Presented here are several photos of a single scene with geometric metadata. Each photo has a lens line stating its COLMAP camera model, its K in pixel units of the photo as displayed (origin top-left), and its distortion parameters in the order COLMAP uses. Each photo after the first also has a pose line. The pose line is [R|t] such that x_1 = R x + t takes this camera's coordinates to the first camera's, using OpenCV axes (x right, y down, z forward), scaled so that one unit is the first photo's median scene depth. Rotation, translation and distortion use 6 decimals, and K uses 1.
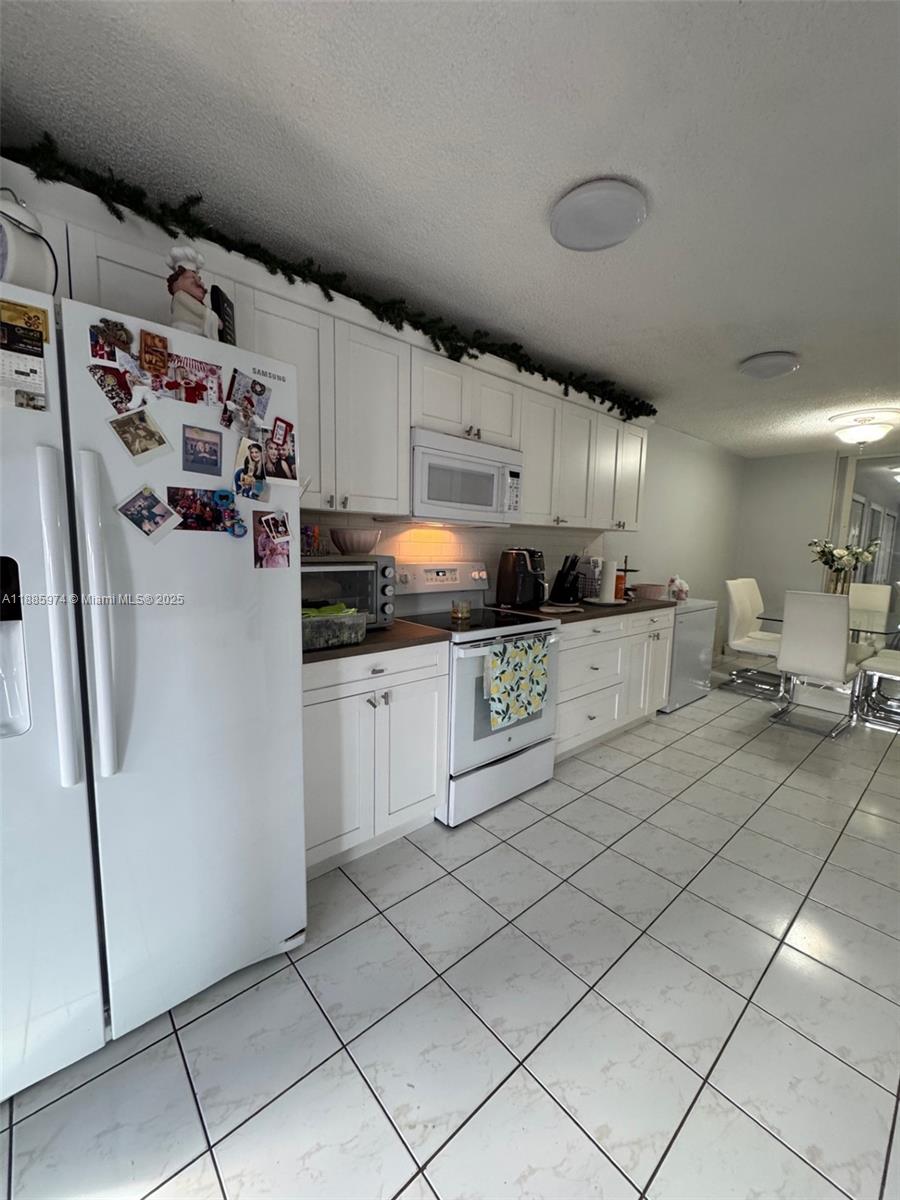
lens RADIAL K [[478.9, 0, 451.3], [0, 478.9, 600.0], [0, 0, 1]] dist [-0.003303, 0.000149]
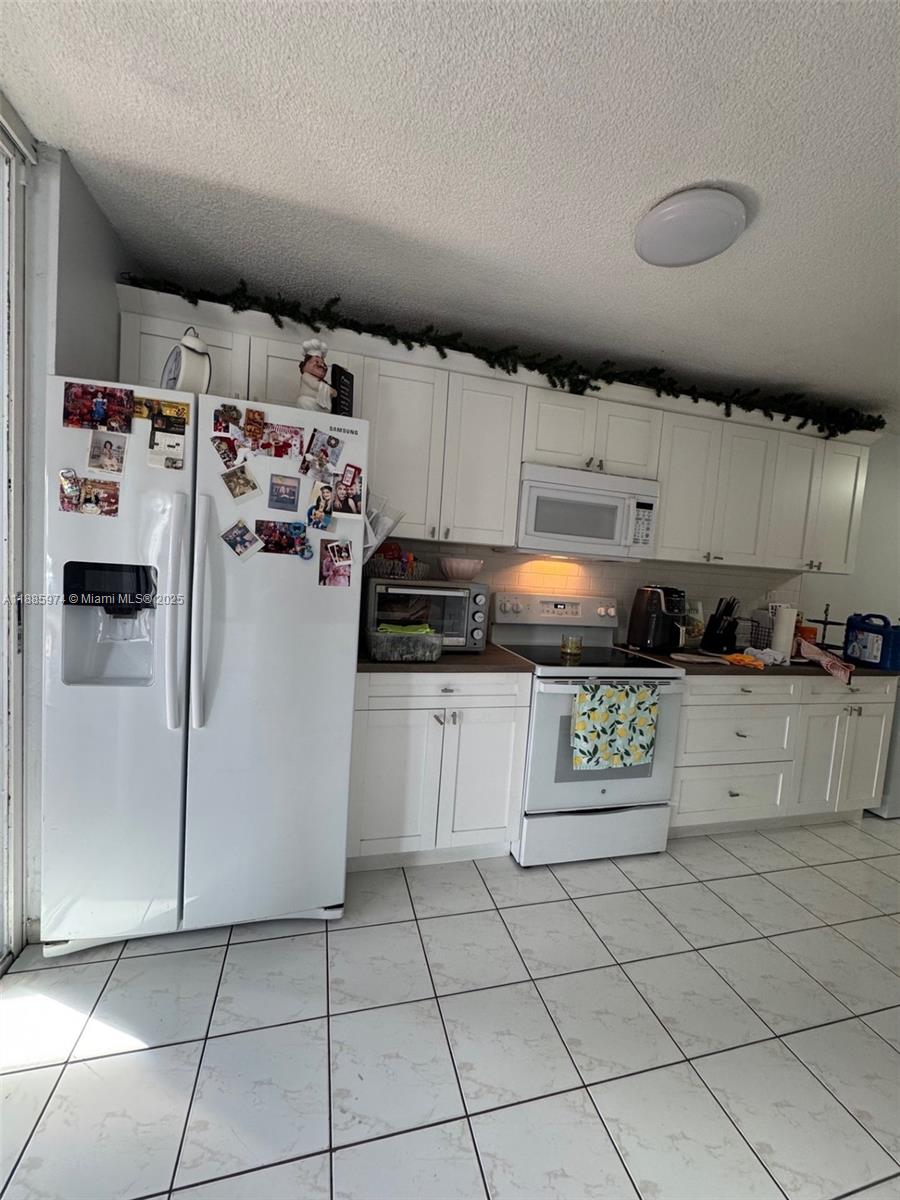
lens RADIAL K [[478.9, 0, 451.5], [0, 478.9, 600.2], [0, 0, 1]] dist [-0.003303, 0.000149]
pose [[0.895415, 0.072801, -0.439241, 0.282501], [-0.100335, 0.994159, -0.039763, -0.008746], [0.433781, 0.079676, 0.897489, 0.029322]]
